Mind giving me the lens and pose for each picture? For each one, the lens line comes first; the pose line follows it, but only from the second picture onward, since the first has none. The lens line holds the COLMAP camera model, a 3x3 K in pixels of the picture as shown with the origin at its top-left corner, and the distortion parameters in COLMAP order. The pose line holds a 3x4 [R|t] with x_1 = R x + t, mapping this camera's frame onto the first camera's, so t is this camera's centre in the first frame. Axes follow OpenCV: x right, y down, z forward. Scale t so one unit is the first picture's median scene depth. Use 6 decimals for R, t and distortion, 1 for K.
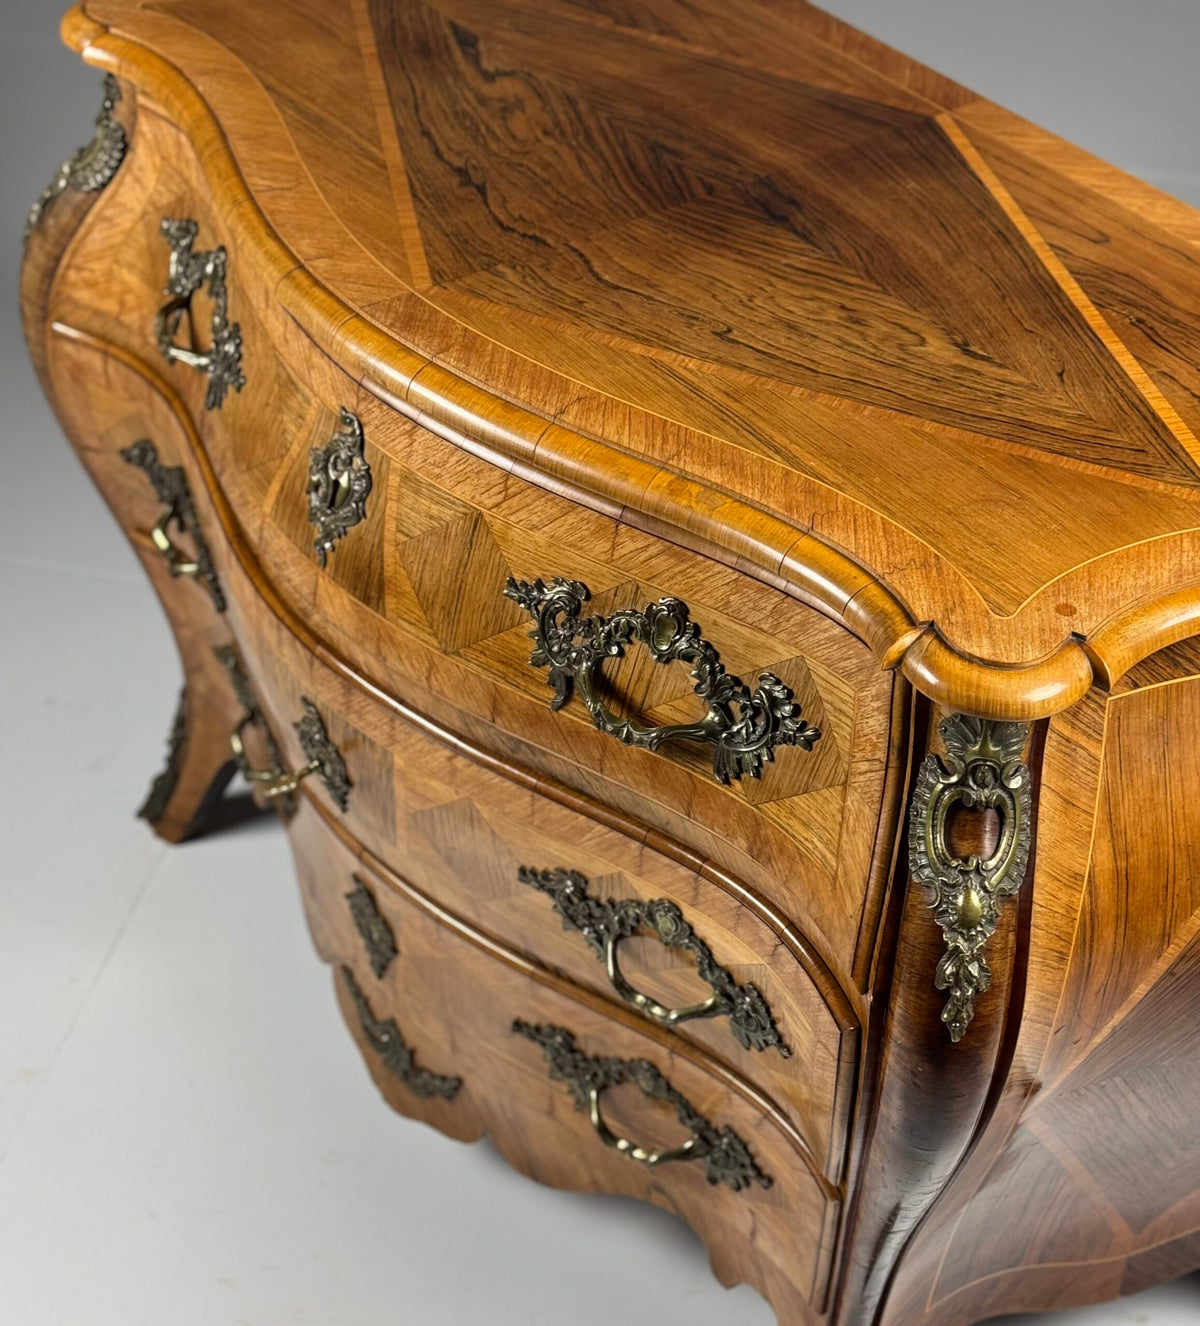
lens RADIAL K [[2364.0, 0, 602.0], [0, 2364.0, 809.6], [0, 0, 1]] dist [0.154374, -0.131479]
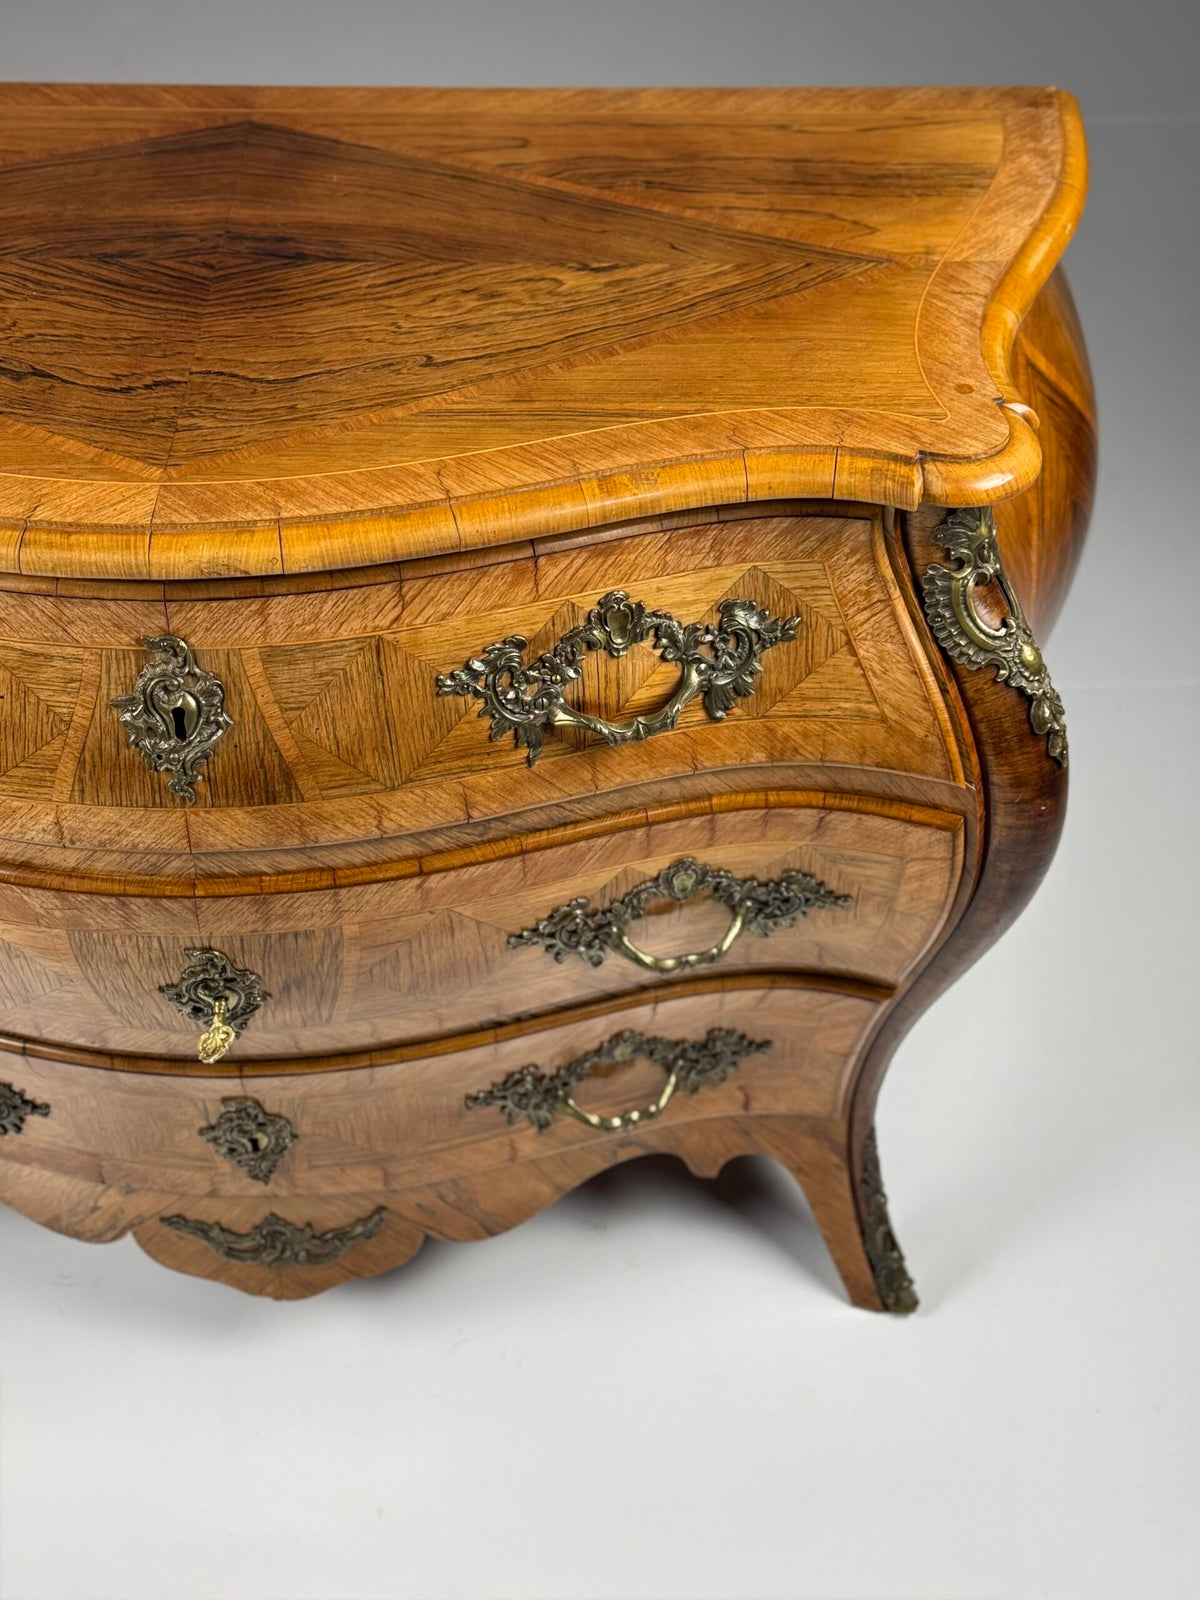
lens RADIAL K [[2258.0, 0, 609.1], [0, 2258.0, 809.8], [0, 0, 1]] dist [0.148595, -0.049318]
pose [[0.613411, -0.567906, 0.548826, -0.533177], [0.544270, 0.807534, 0.227288, -0.225622], [-0.572273, 0.159288, 0.804444, 0.225992]]
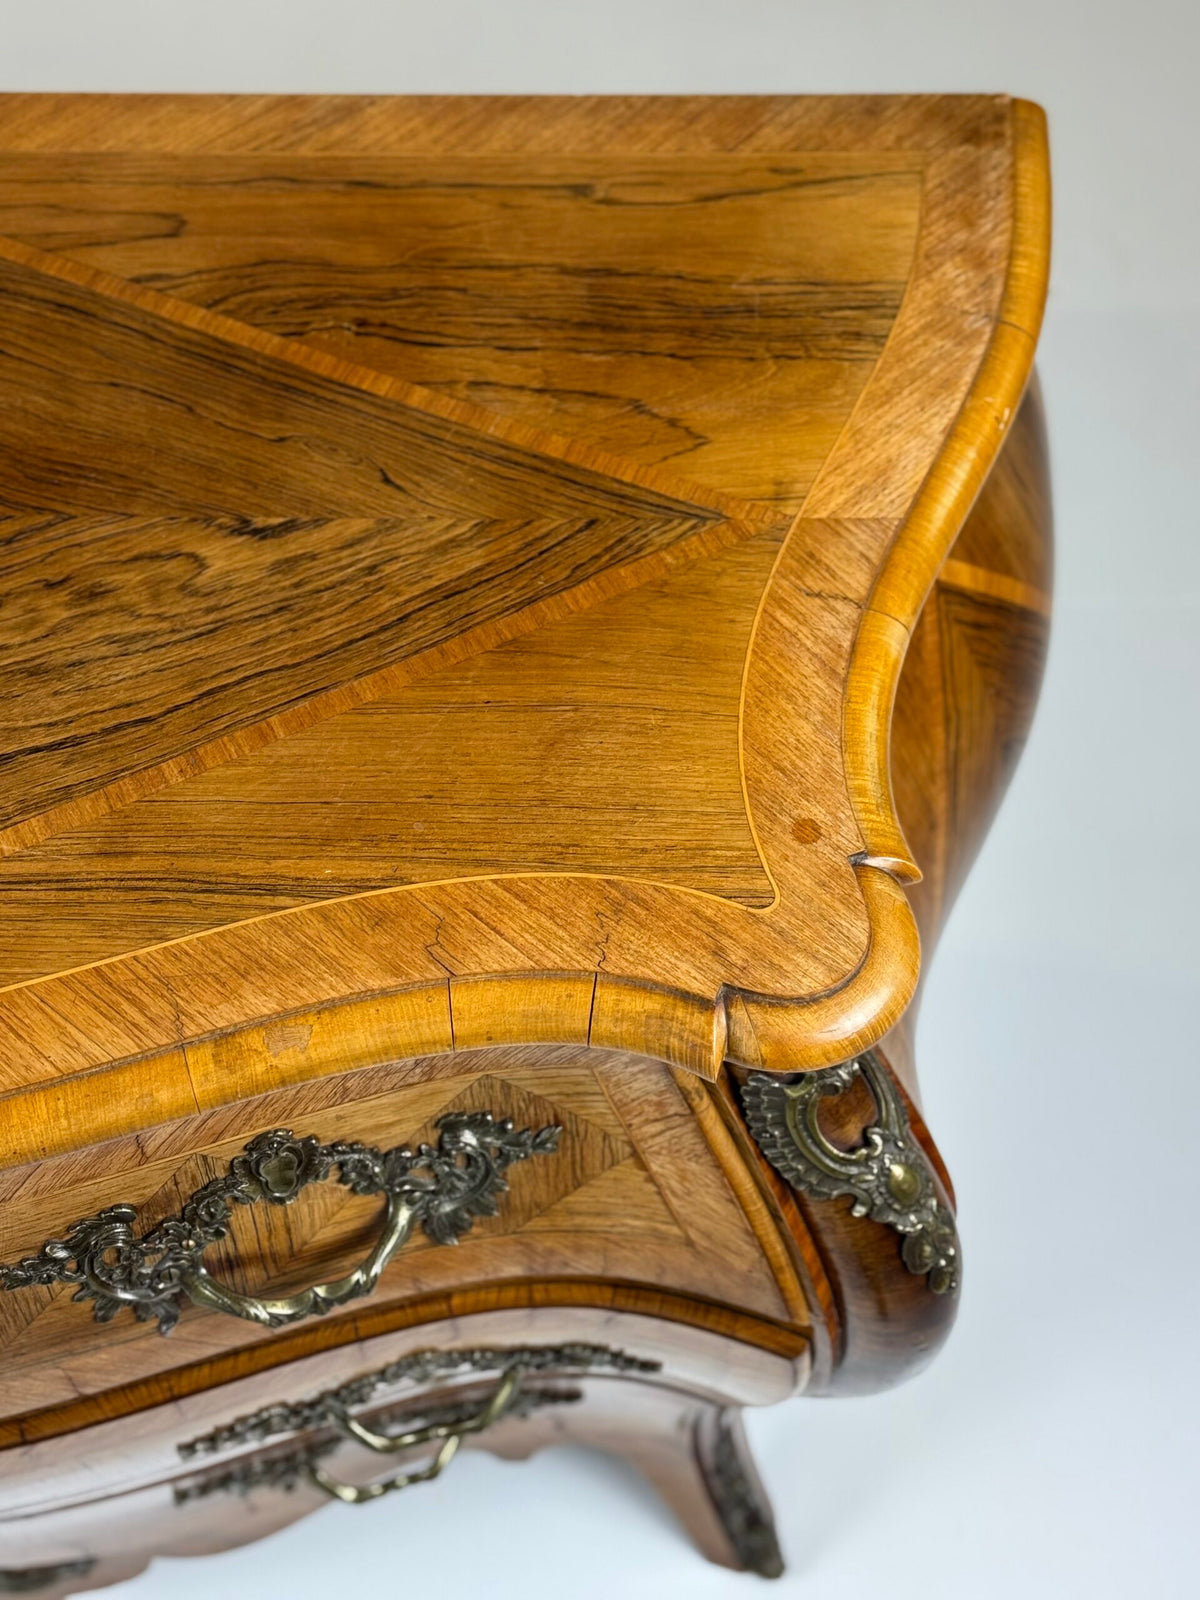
lens RADIAL K [[2285.5, 0, 592.1], [0, 2285.5, 810.3], [0, 0, 1]] dist [0.151788, -0.154829]
pose [[0.620061, -0.698900, 0.356461, -0.076363], [0.549569, 0.711177, 0.438408, -0.371726], [-0.559910, -0.075940, 0.825066, 0.404117]]
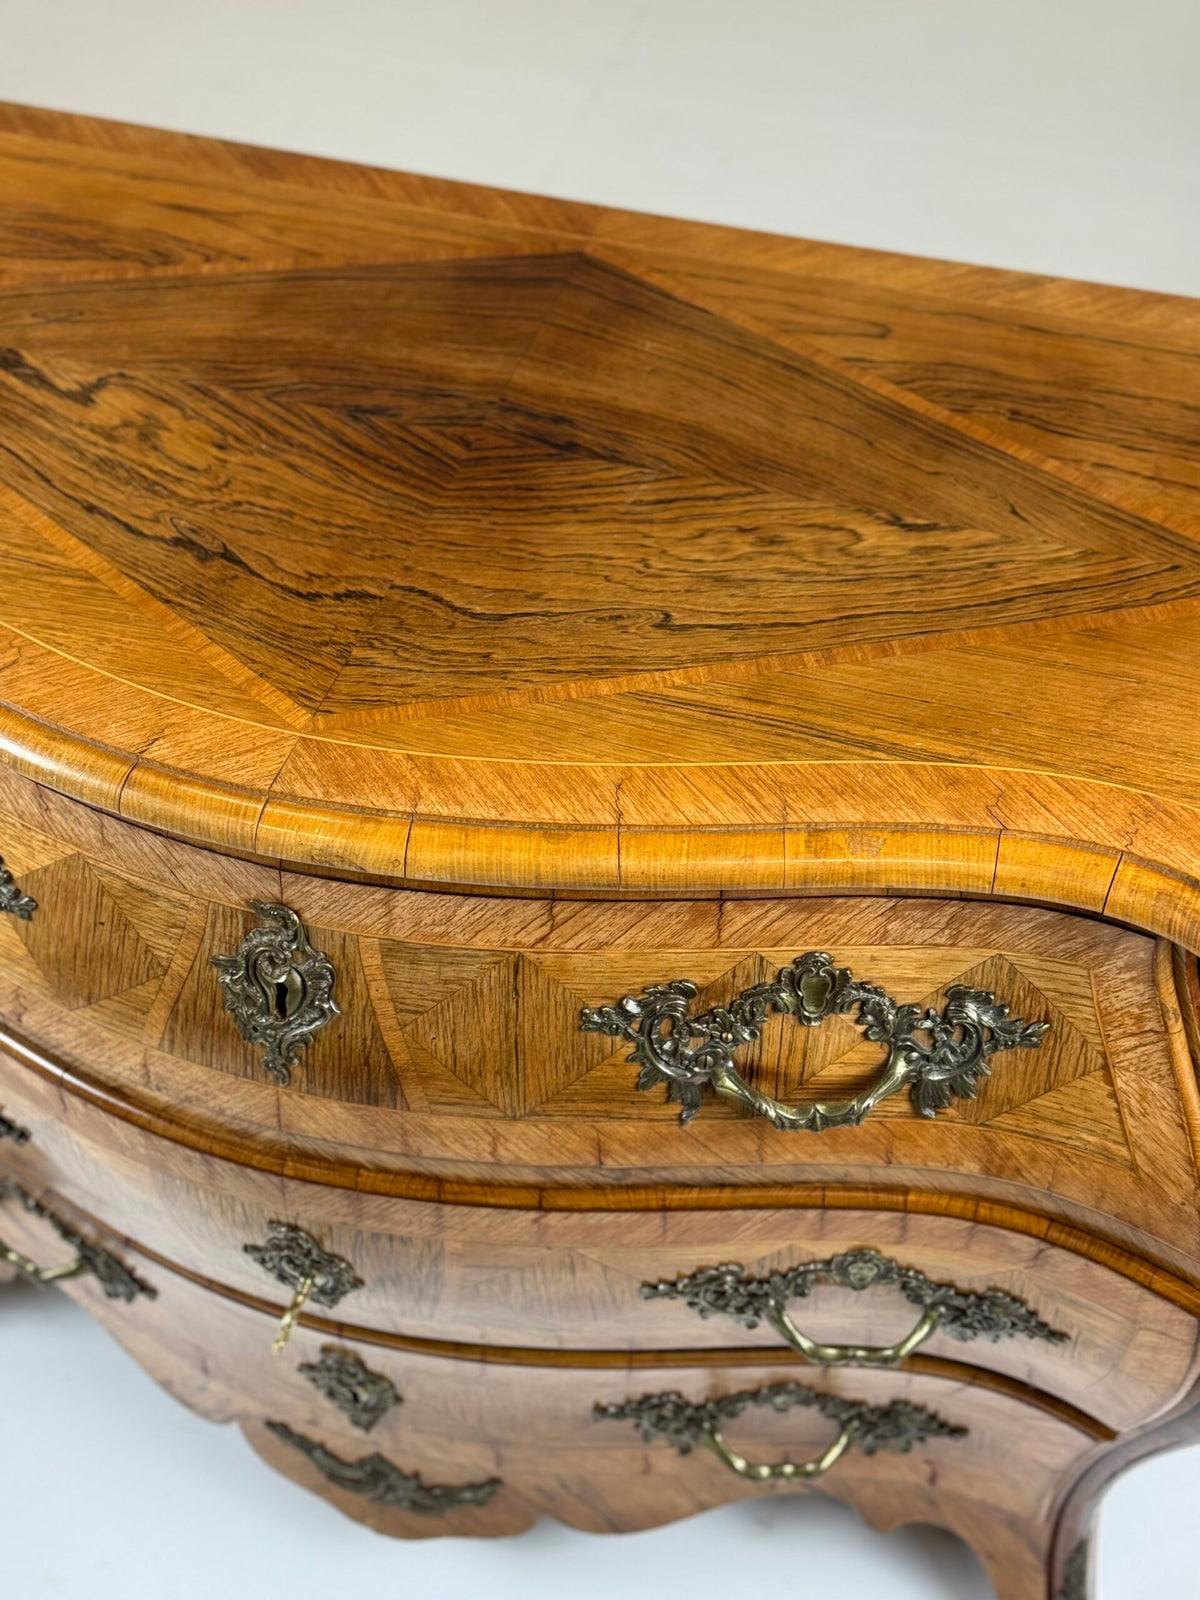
lens RADIAL K [[2266.5, 0, 590.3], [0, 2266.5, 820.3], [0, 0, 1]] dist [0.151546, -0.047128]
pose [[0.820496, -0.442560, 0.361838, -0.286901], [0.409919, 0.896669, 0.167185, -0.282736], [-0.398439, 0.011150, 0.917127, 0.292874]]
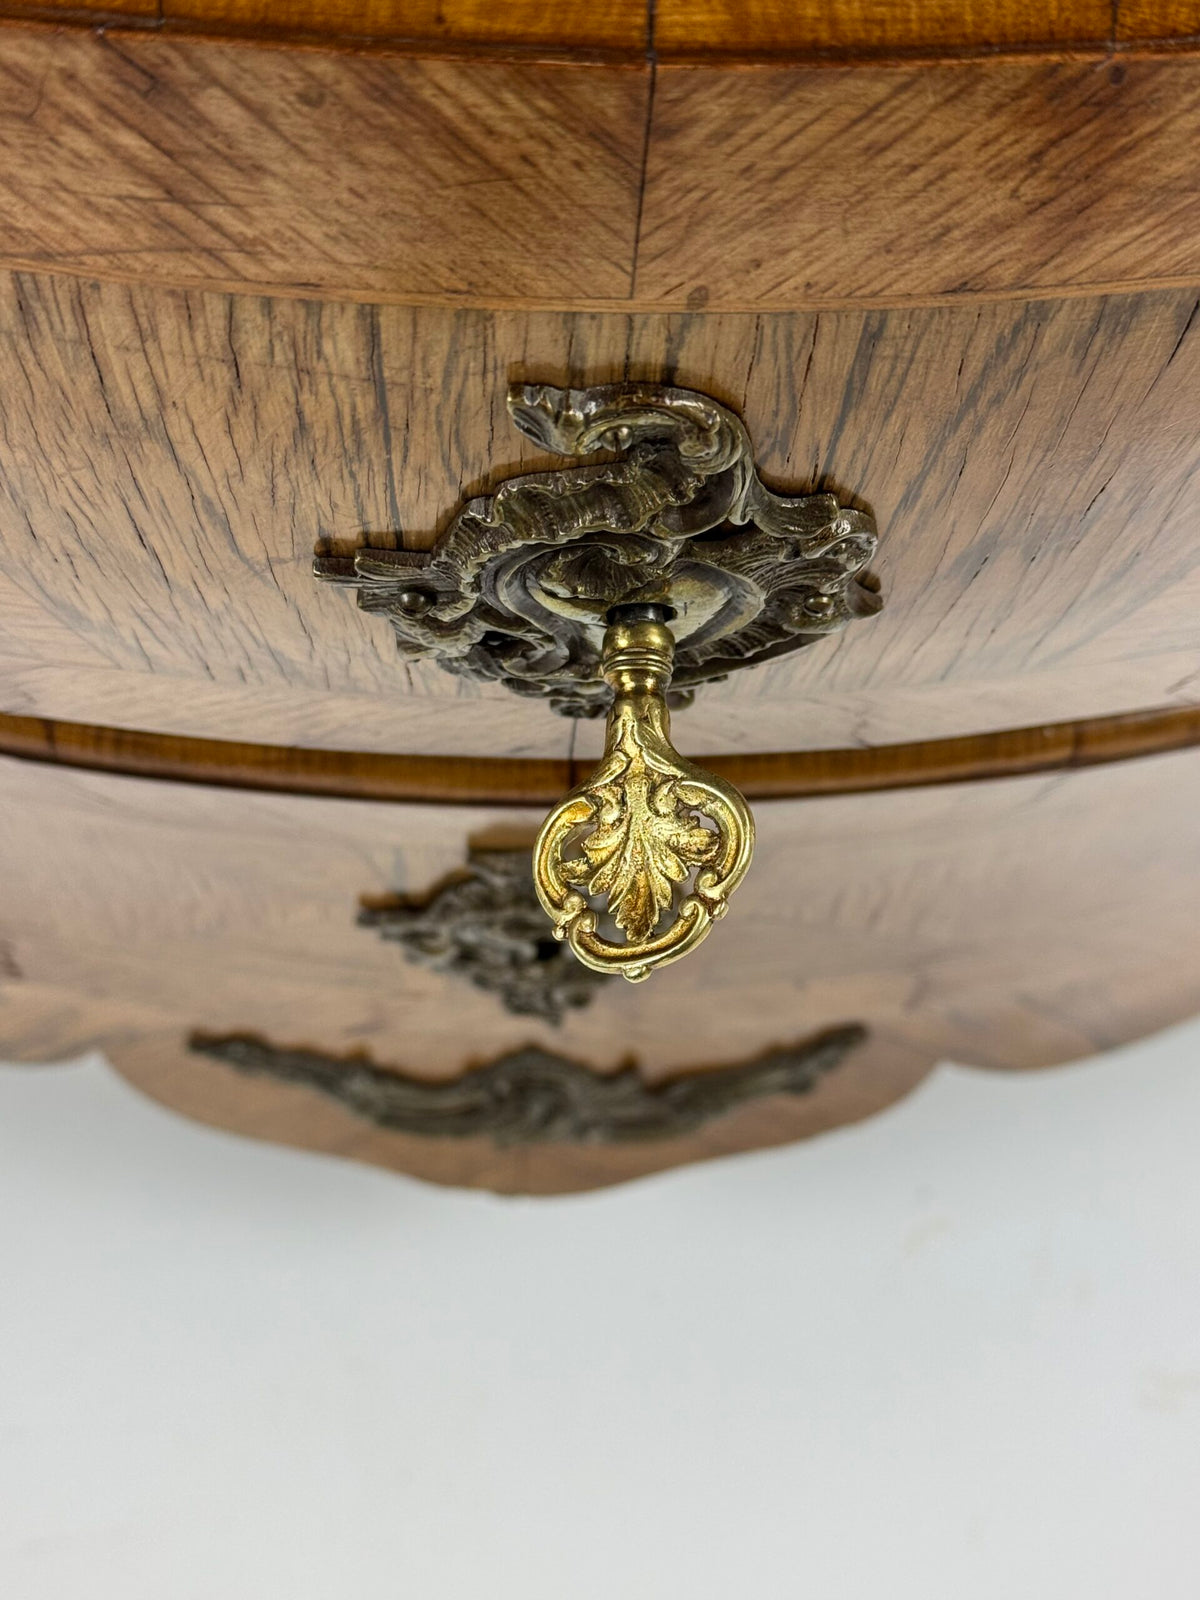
lens RADIAL K [[2335.6, 0, 600.0], [0, 2335.6, 800.0], [0, 0, 1]] dist [0.169954, -0.031866]
pose [[0.601172, -0.714866, 0.357152, -0.220310], [0.506004, 0.686449, 0.522252, -0.118432], [-0.618508, -0.133243, 0.774400, 0.989553]]
